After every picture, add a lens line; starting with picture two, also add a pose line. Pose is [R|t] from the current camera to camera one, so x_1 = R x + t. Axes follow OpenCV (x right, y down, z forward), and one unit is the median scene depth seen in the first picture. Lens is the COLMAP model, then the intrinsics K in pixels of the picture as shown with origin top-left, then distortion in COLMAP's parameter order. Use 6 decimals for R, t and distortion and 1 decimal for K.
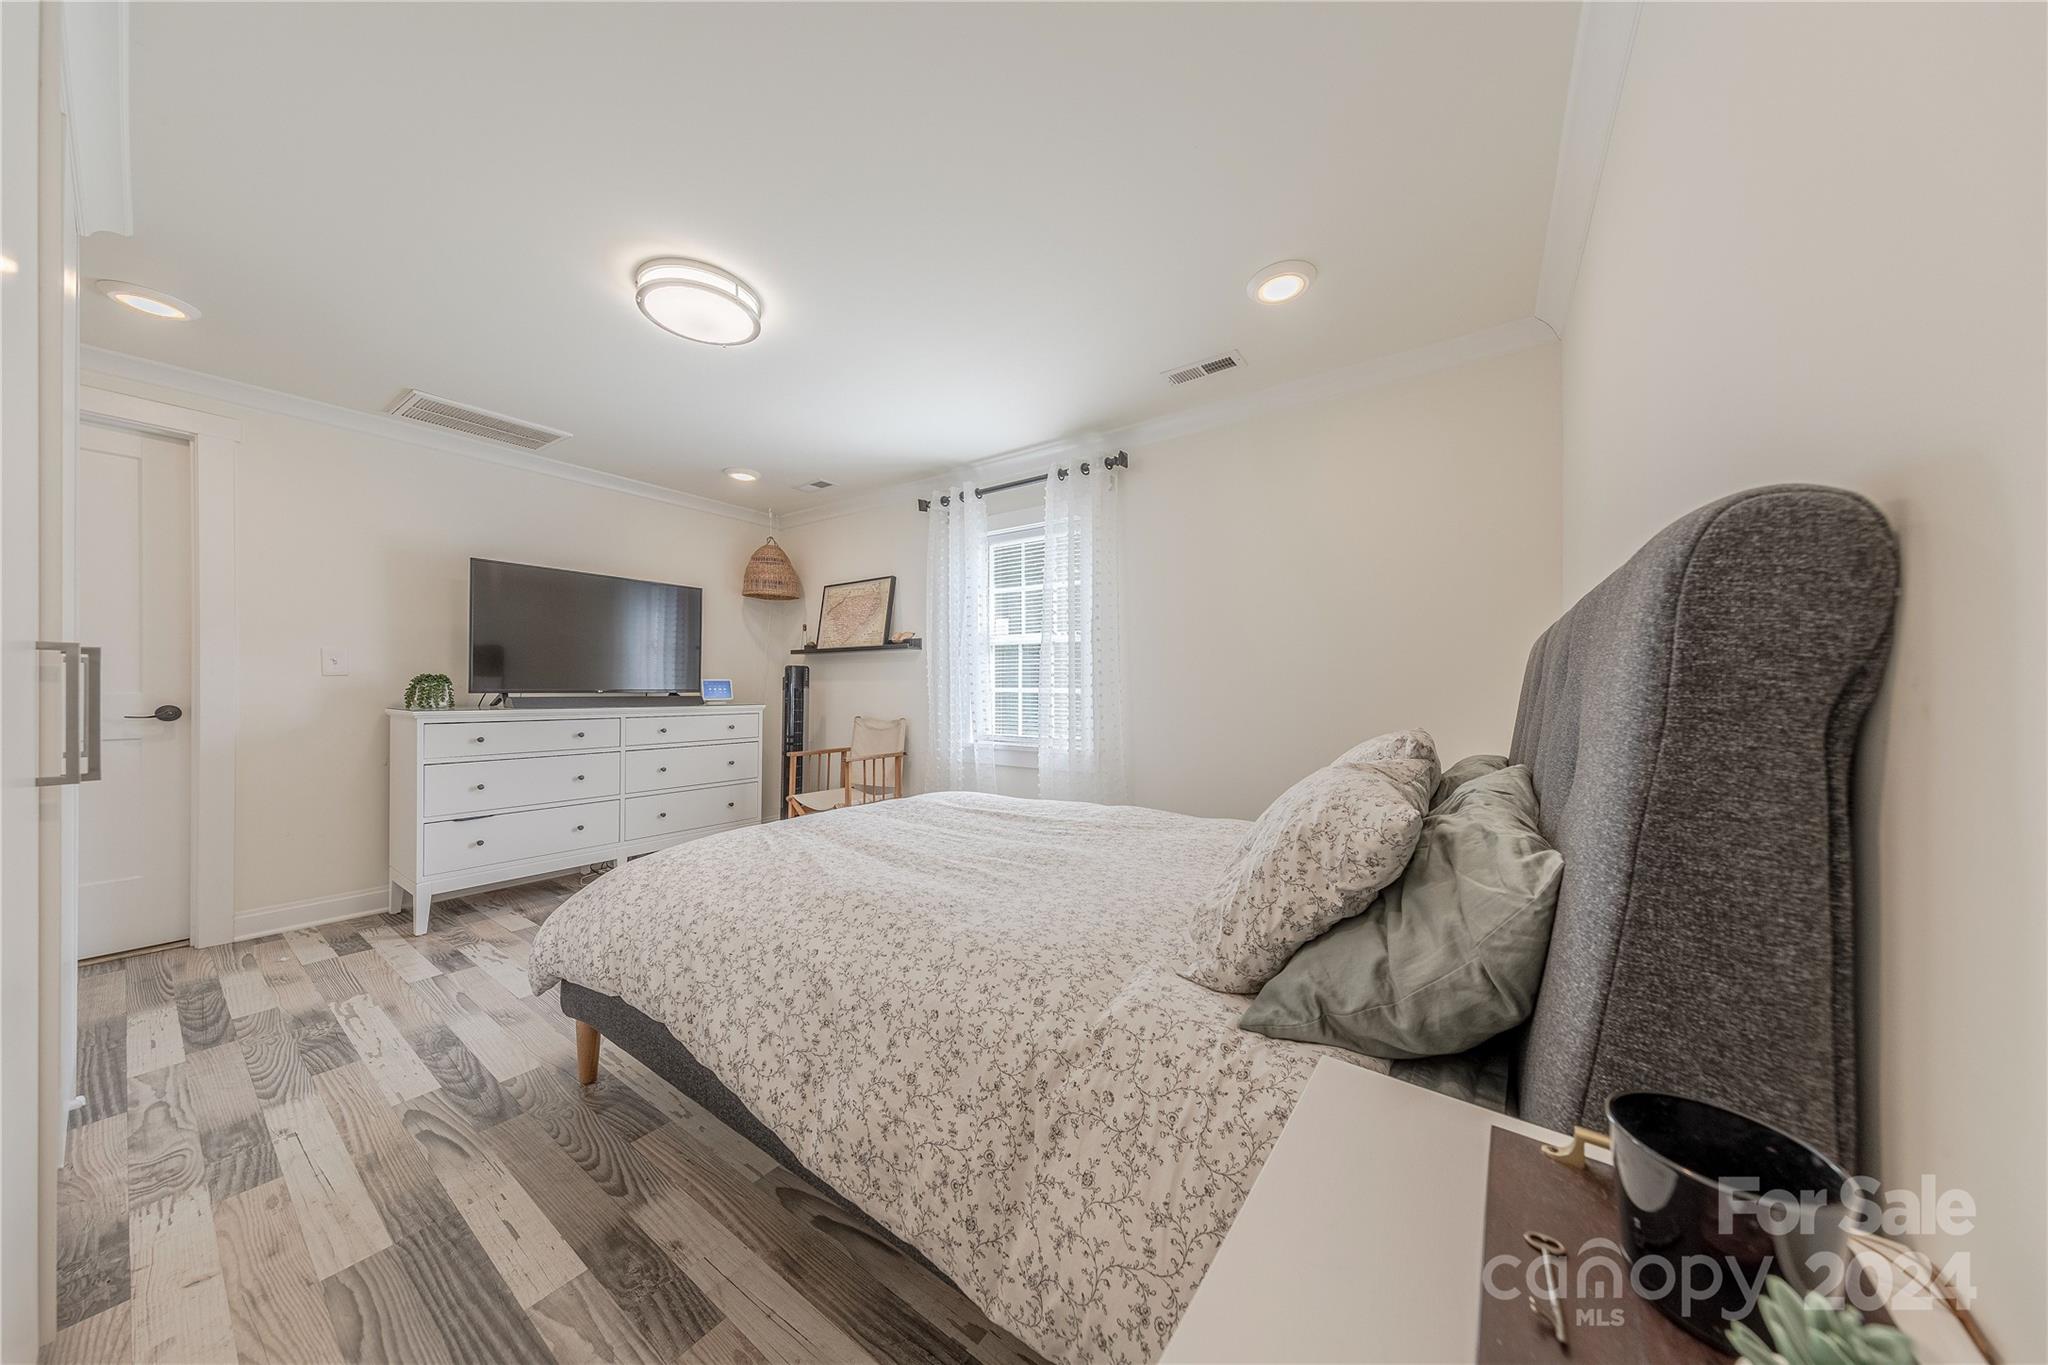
lens RADIAL K [[654.0, 0, 1020.3], [0, 654.0, 691.4], [0, 0, 1]] dist [0.005169, -0.000225]
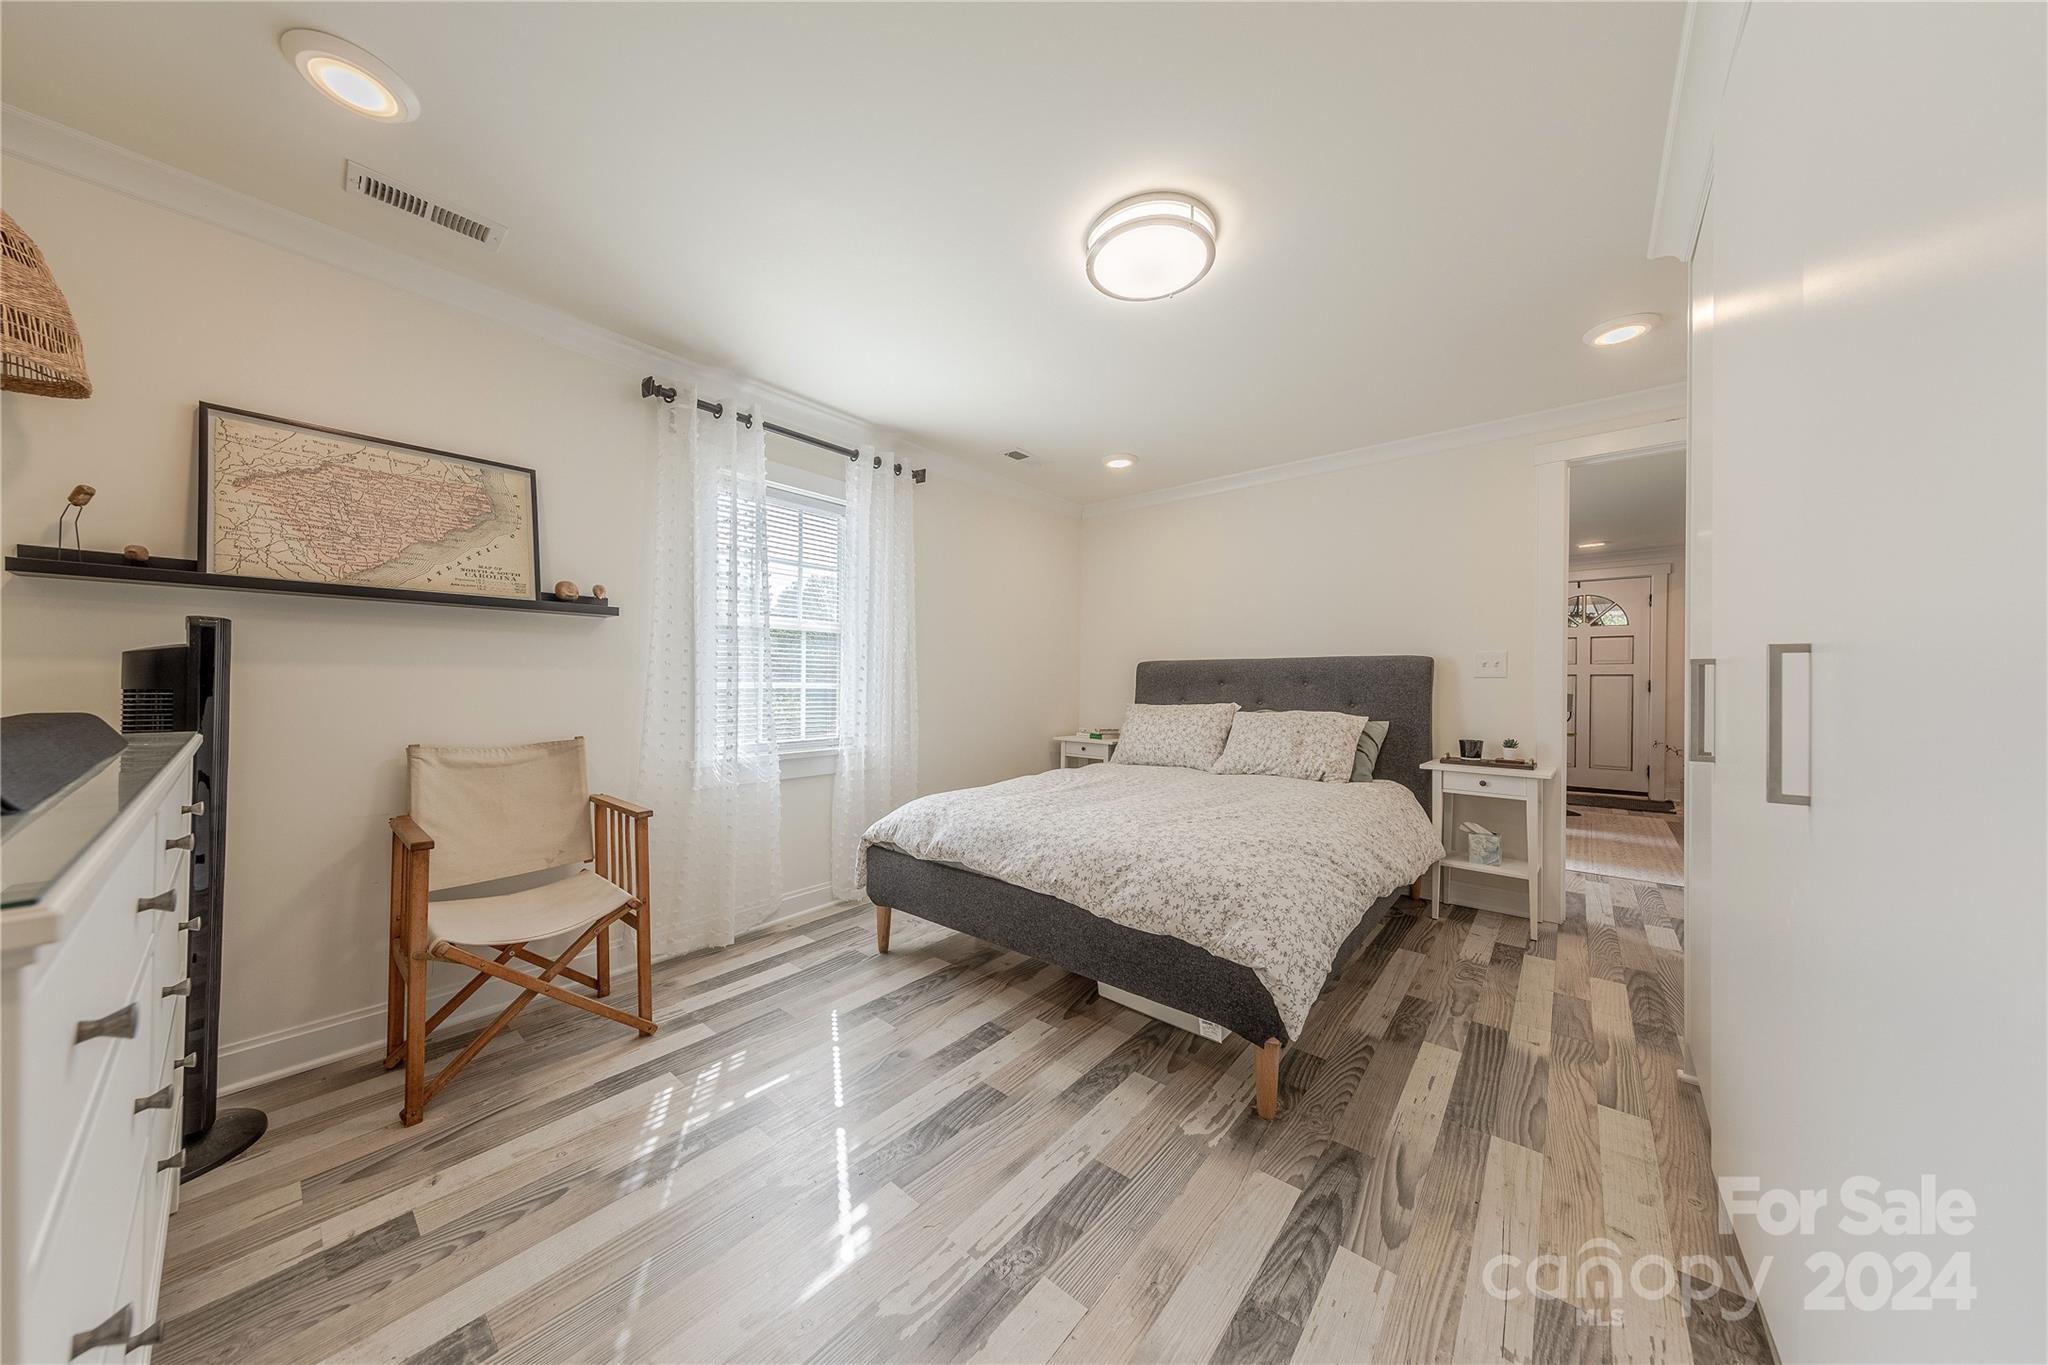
lens RADIAL K [[660.0, 0, 1024.0], [0, 660.0, 682.5], [0, 0, 1]] dist [0.009319, -0.000024]
pose [[0.058499, -0.002058, 0.998285, -1.775884], [-0.003000, 0.999993, 0.002237, -0.017129], [-0.998283, -0.003126, 0.058492, 1.423762]]
